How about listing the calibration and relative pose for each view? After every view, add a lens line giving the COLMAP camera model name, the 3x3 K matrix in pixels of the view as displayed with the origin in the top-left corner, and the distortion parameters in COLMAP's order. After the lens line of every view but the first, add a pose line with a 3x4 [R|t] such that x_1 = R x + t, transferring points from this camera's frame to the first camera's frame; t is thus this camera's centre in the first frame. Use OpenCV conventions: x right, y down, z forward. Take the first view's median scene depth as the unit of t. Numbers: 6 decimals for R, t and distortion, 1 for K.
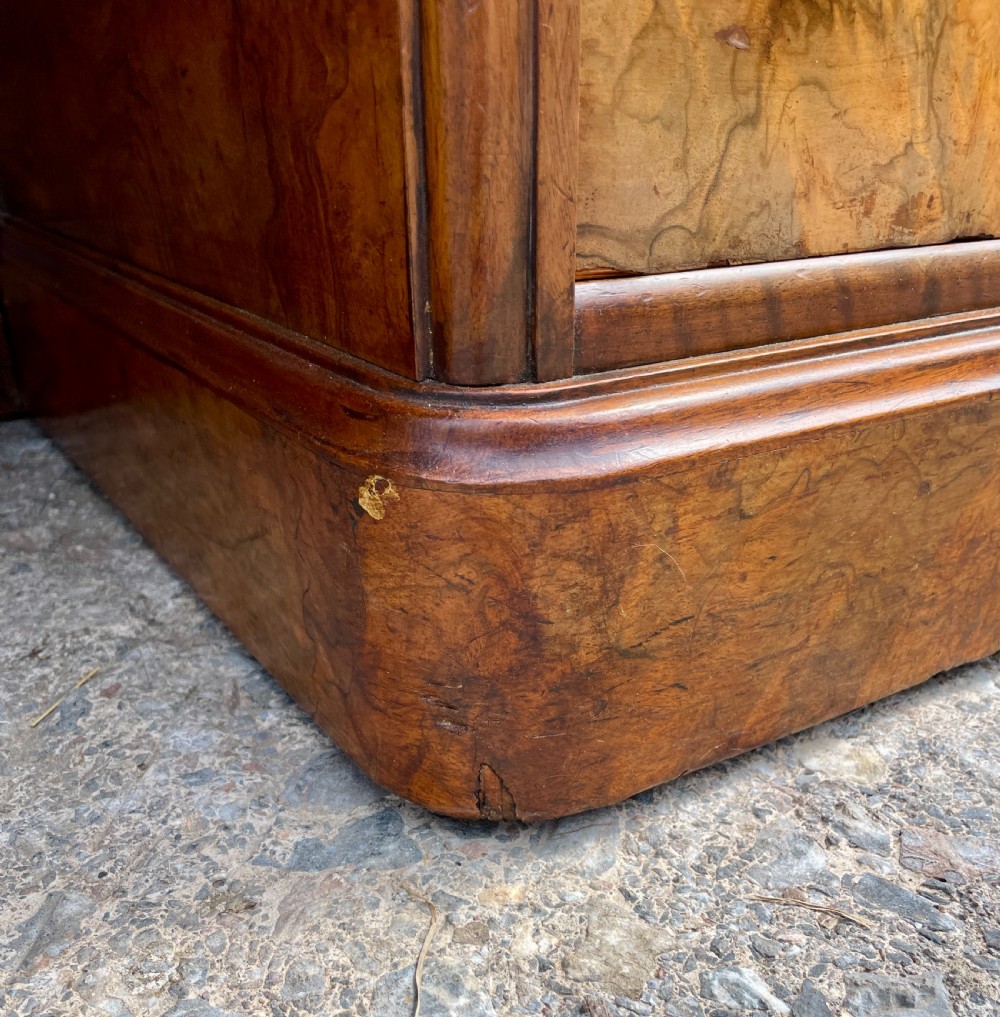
lens RADIAL K [[1034.2, 0, 497.9], [0, 1034.2, 675.8], [0, 0, 1]] dist [0.037339, -0.008910]
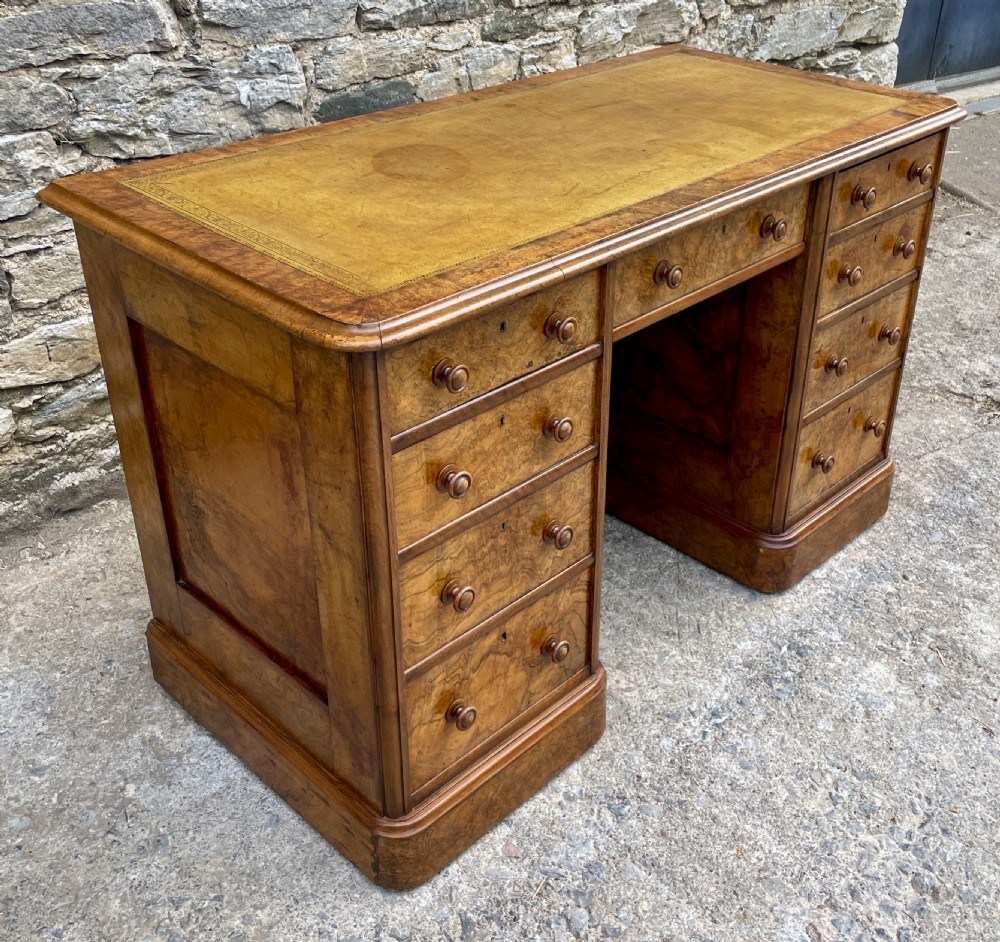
lens RADIAL K [[1146.2, 0, 569.9], [0, 1146.2, 404.6], [0, 0, 1]] dist [0.095091, -0.164711]
pose [[0.964814, -0.092608, 0.246085, -2.900121], [0.092851, 0.995623, 0.010643, -1.223526], [-0.245993, 0.012581, 0.969190, -5.688986]]
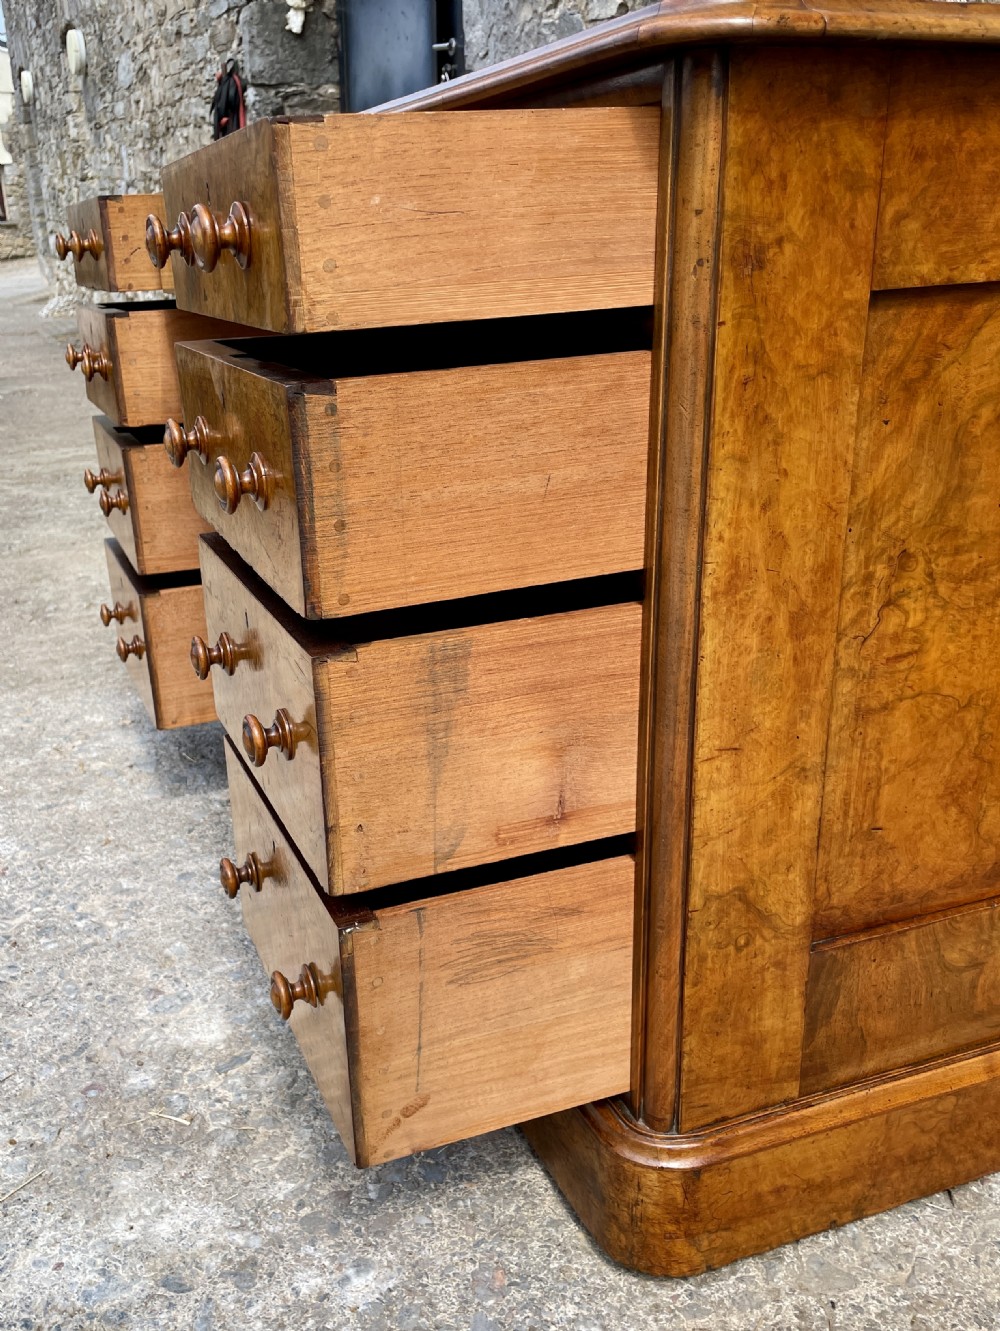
lens RADIAL K [[1211.1, 0, 404.4], [0, 1211.1, 712.3], [0, 0, 1]] dist [0.075912, -0.114632]
pose [[-0.213305, 0.372953, -0.902999, 3.550733], [-0.433171, 0.792355, 0.429578, -2.412977], [0.875708, 0.482784, -0.007461, 0.463921]]
